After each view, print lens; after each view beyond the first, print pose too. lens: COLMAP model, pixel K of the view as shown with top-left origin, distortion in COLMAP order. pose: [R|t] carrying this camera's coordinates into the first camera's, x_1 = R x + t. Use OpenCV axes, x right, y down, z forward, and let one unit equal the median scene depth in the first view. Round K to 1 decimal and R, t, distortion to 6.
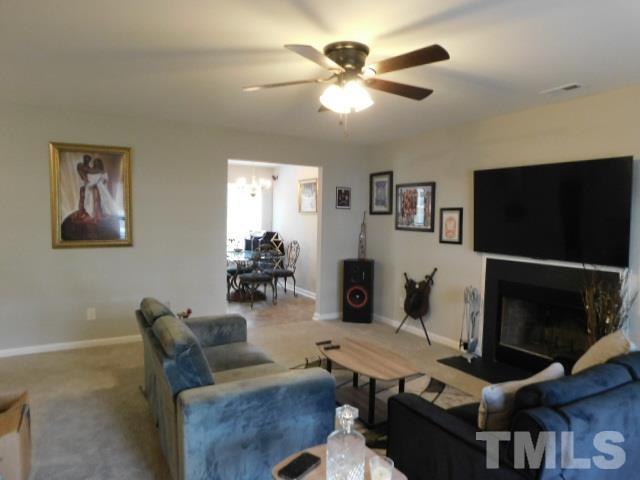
lens RADIAL K [[425.0, 0, 323.3], [0, 425.0, 237.6], [0, 0, 1]] dist [-0.061619, 0.045006]
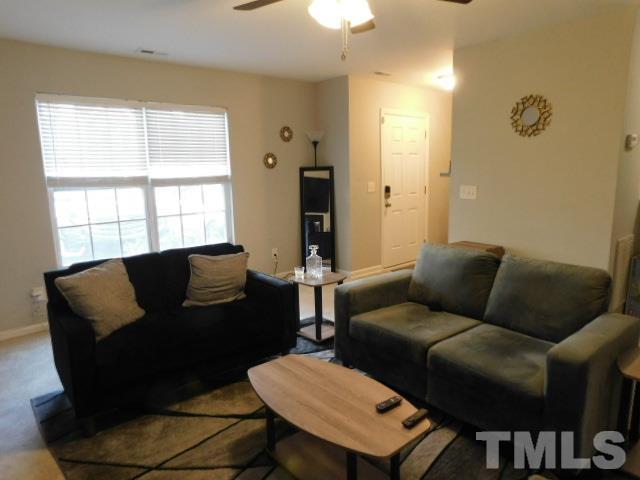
lens RADIAL K [[425.0, 0, 323.3], [0, 425.0, 237.6], [0, 0, 1]] dist [-0.061619, 0.045006]
pose [[-0.984746, 0.029768, -0.171434, 0.135147], [-0.009342, 0.974791, 0.222925, -0.050409], [0.173749, 0.221126, -0.959643, 1.041318]]
